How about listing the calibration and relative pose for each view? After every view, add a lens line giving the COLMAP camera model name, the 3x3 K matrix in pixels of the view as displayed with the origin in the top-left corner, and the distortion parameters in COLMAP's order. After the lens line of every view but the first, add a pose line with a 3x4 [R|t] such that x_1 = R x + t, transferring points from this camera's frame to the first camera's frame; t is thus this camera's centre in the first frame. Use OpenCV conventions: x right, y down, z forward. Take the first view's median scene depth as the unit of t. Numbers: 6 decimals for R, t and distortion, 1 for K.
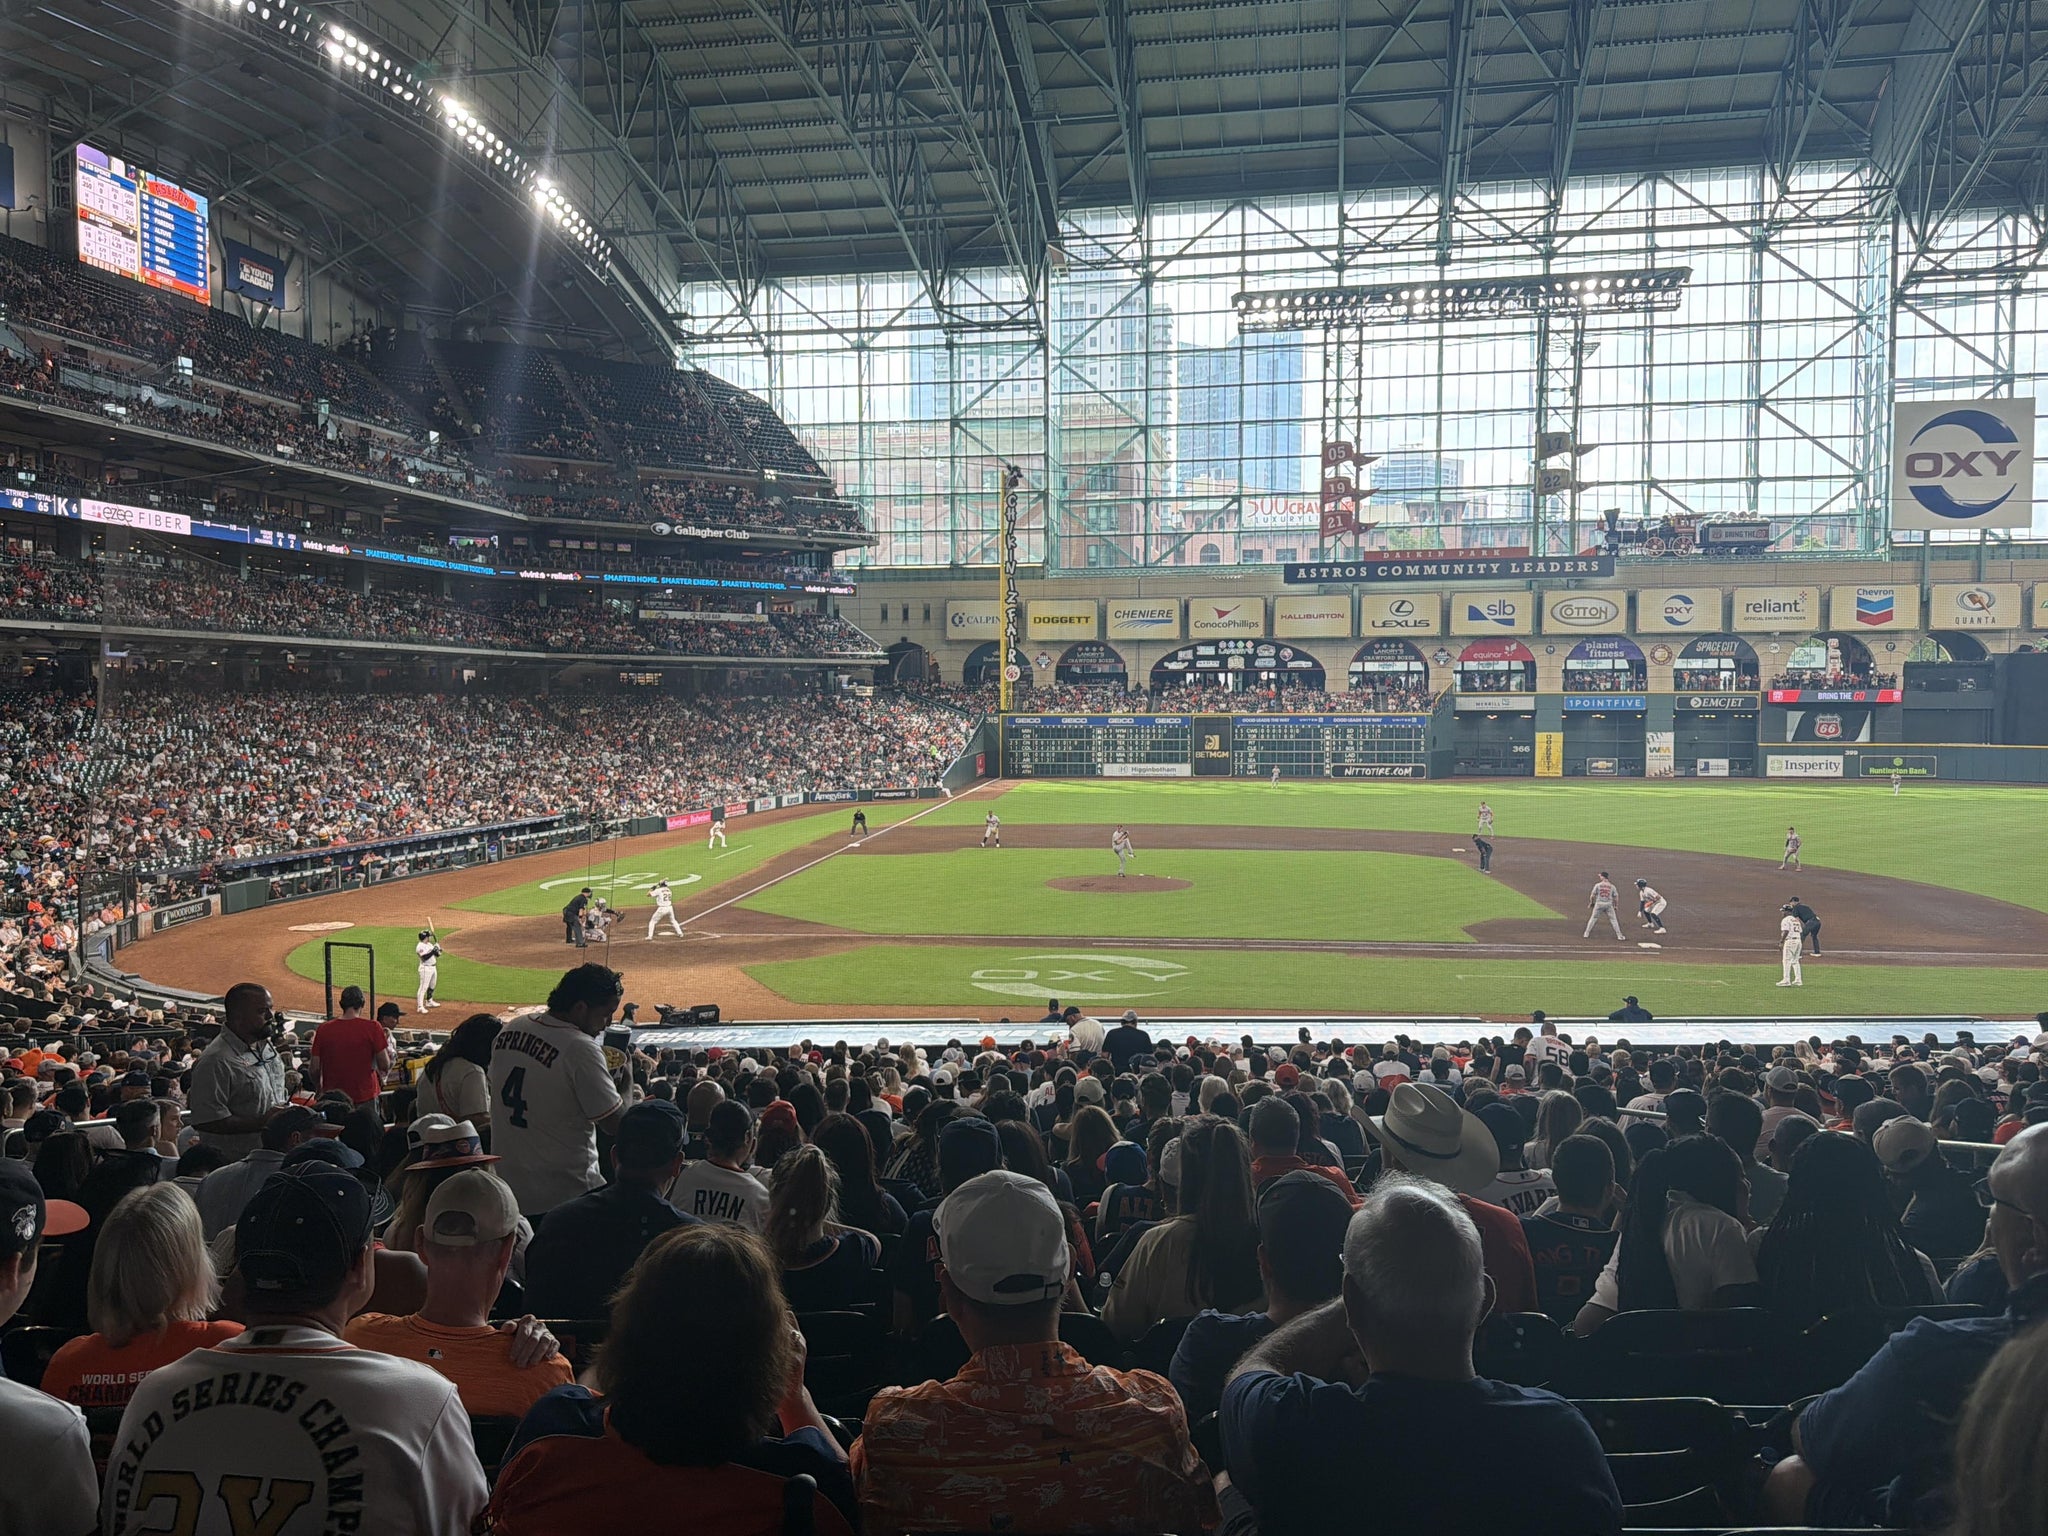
lens RADIAL K [[1530.6, 0, 1015.4], [0, 1530.6, 776.7], [0, 0, 1]] dist [0.130136, -0.223632]
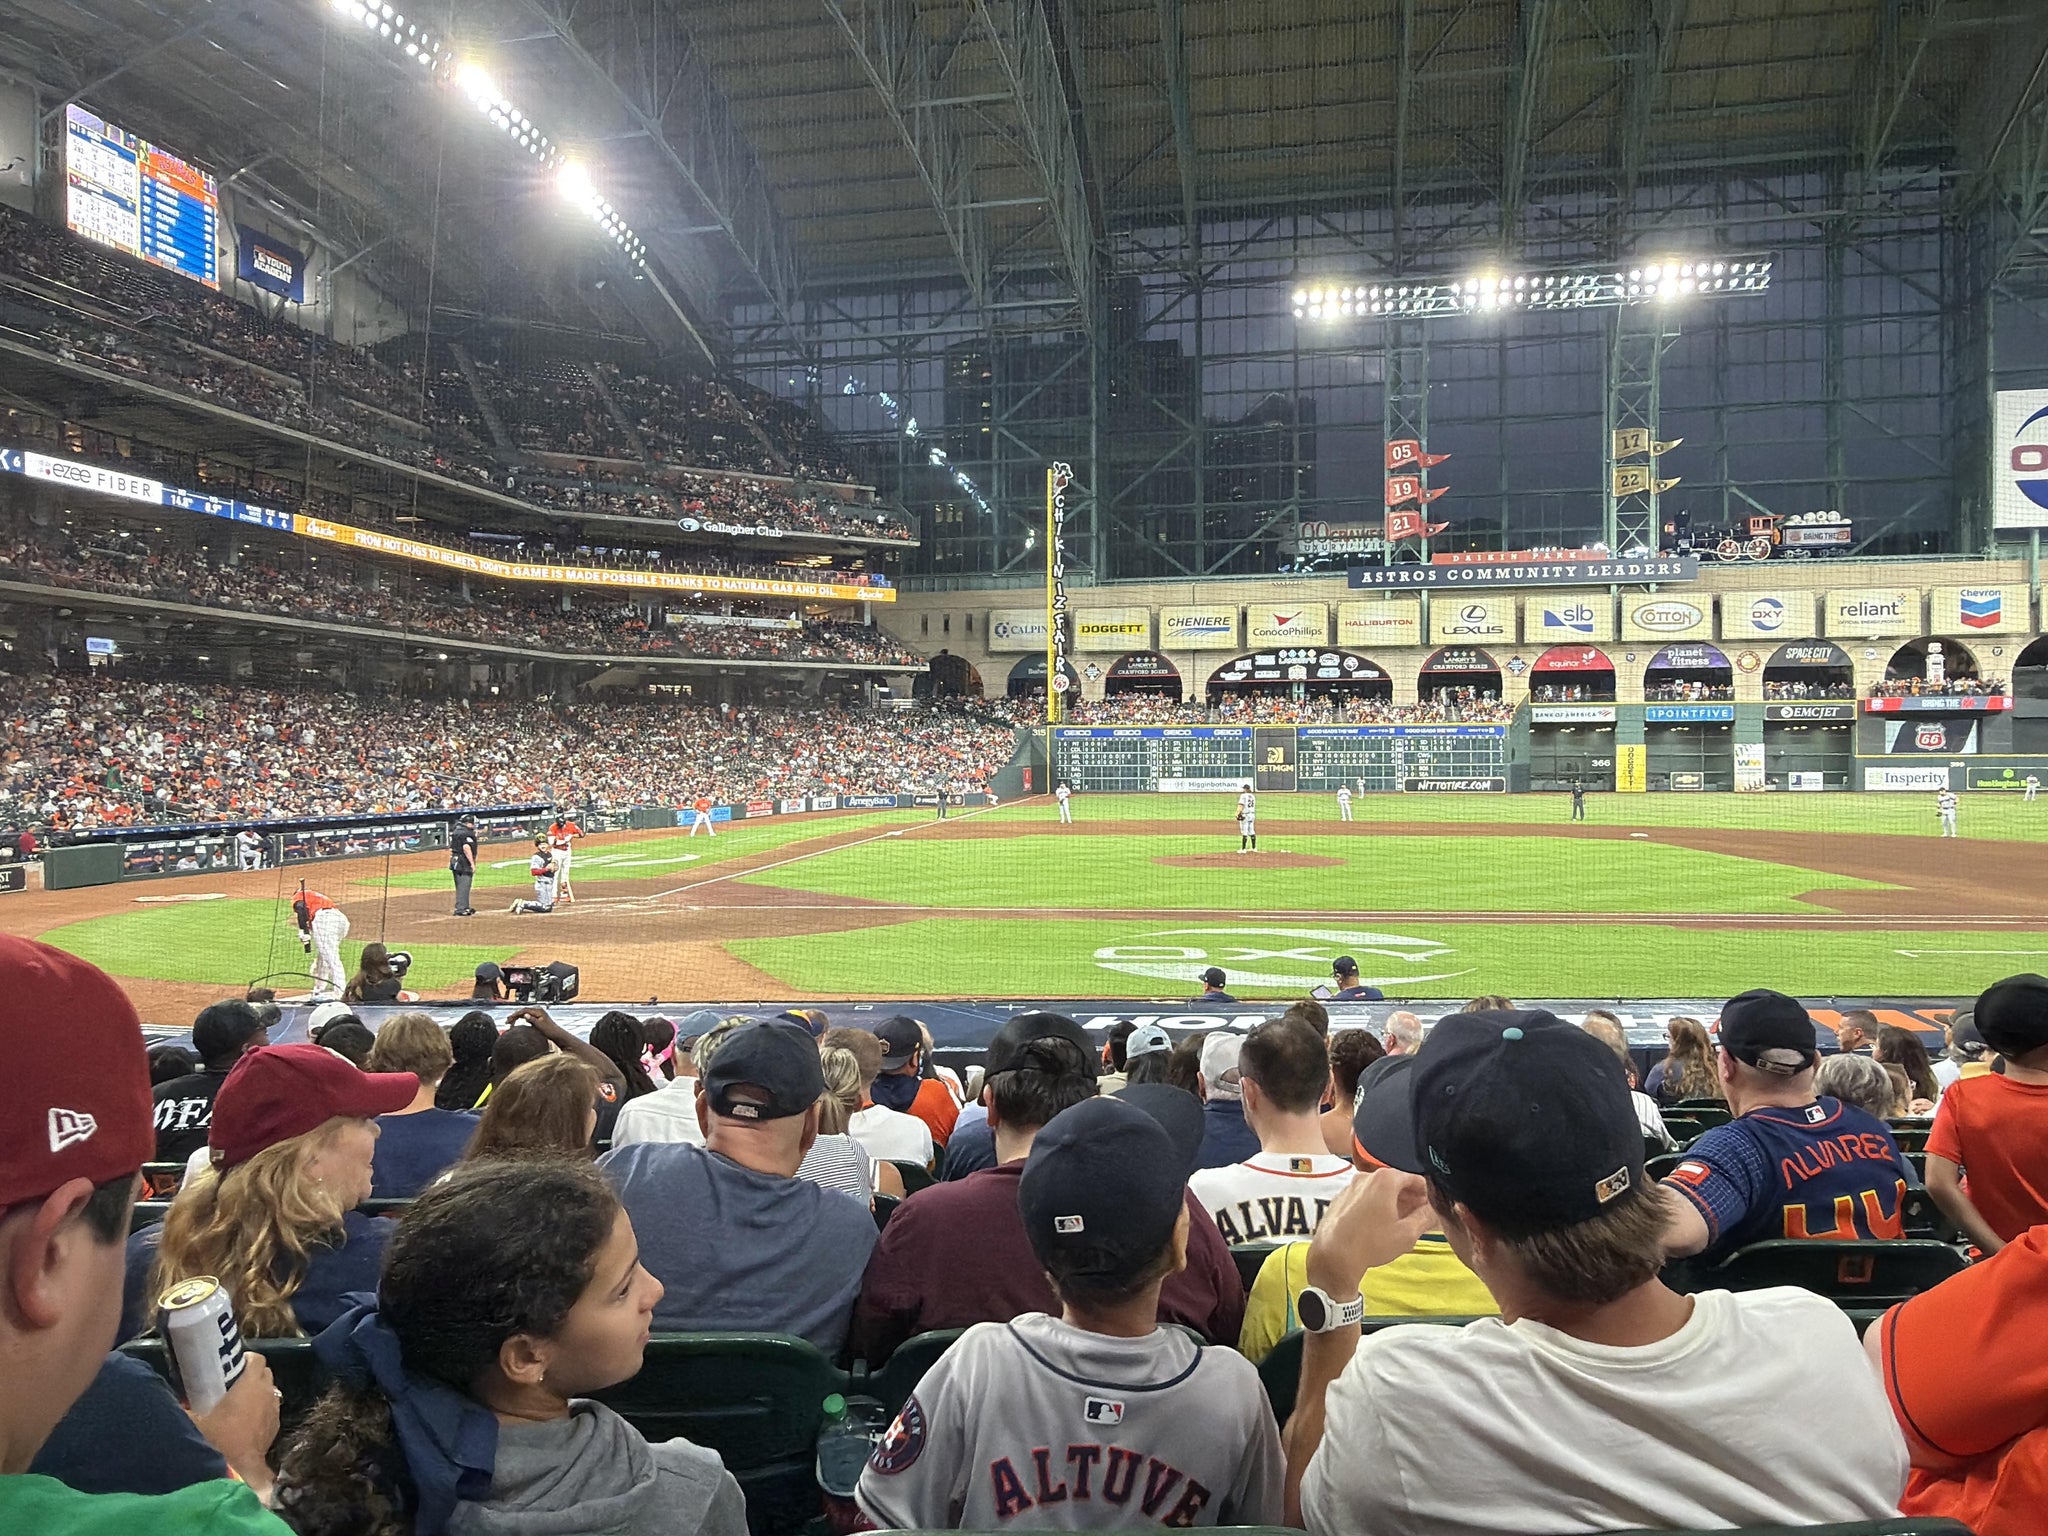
lens RADIAL K [[1460.7, 0, 1019.3], [0, 1460.7, 756.6], [0, 0, 1]] dist [-0.002805, 0.011184]
pose [[0.999848, -0.002337, -0.017277, -0.012160], [0.001511, 0.998860, -0.047722, 0.020421], [0.017369, 0.047688, 0.998711, 0.109371]]
